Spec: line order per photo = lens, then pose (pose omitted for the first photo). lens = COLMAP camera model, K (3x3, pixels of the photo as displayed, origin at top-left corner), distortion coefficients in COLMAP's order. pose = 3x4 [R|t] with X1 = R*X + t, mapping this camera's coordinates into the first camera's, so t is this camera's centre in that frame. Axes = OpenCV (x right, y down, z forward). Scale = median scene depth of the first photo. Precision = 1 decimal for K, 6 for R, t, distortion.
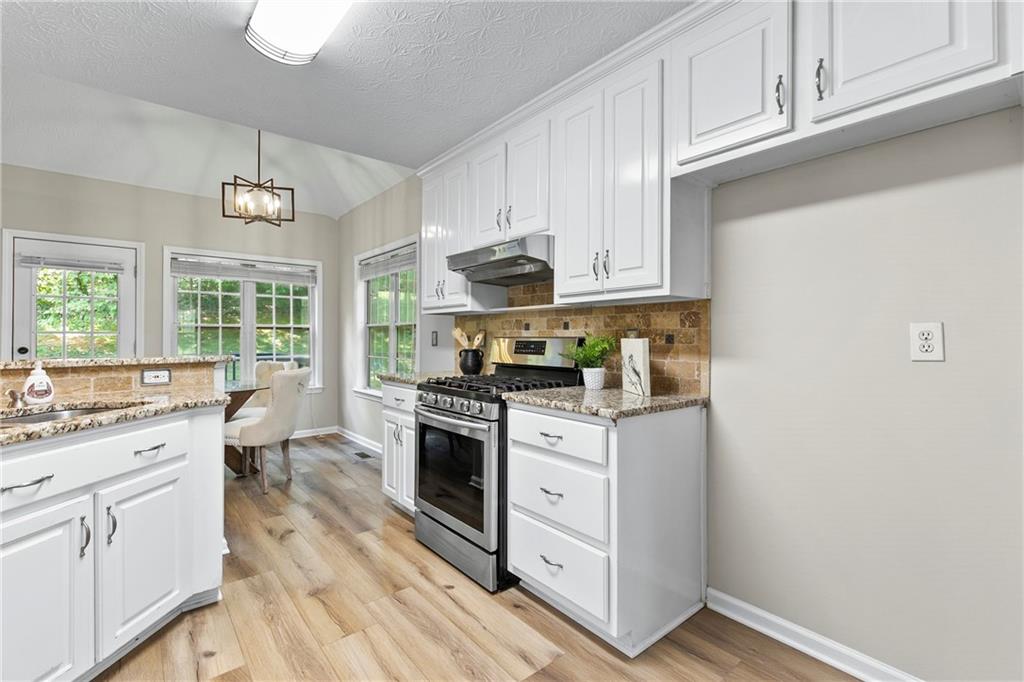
lens RADIAL K [[460.9, 0, 512.1], [0, 460.9, 336.6], [0, 0, 1]] dist [0.009926, -0.000679]
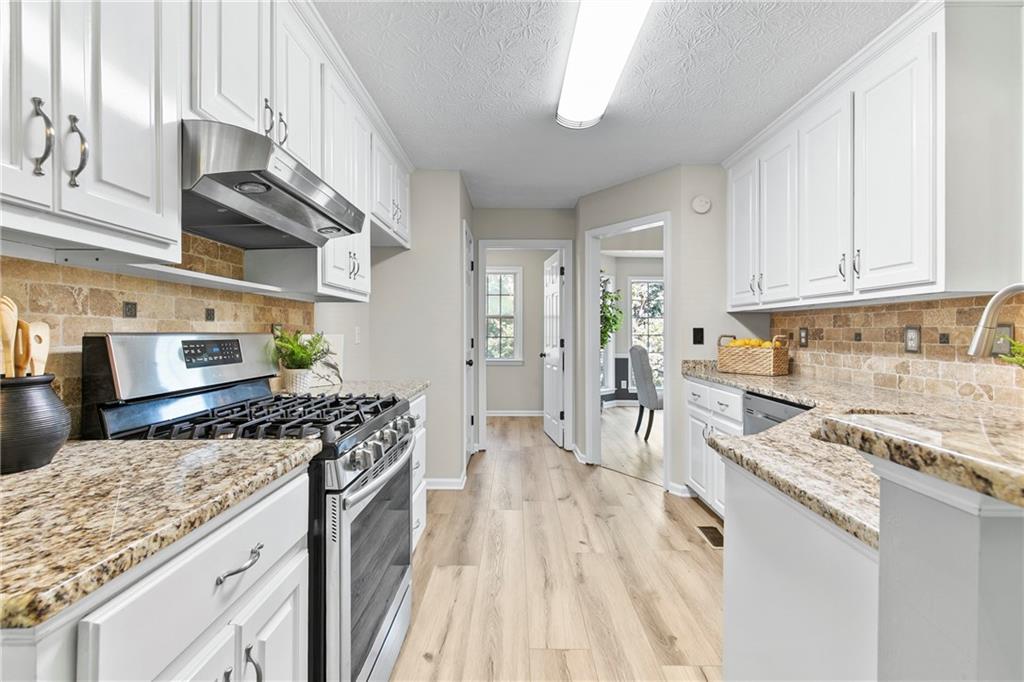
lens RADIAL K [[460.9, 0, 513.5], [0, 460.9, 331.3], [0, 0, 1]] dist [0.009926, -0.000679]
pose [[-0.769065, -0.004362, 0.639156, -0.653971], [-0.008402, 0.999959, -0.003285, -0.002698], [-0.639116, -0.007897, -0.769070, 1.336129]]
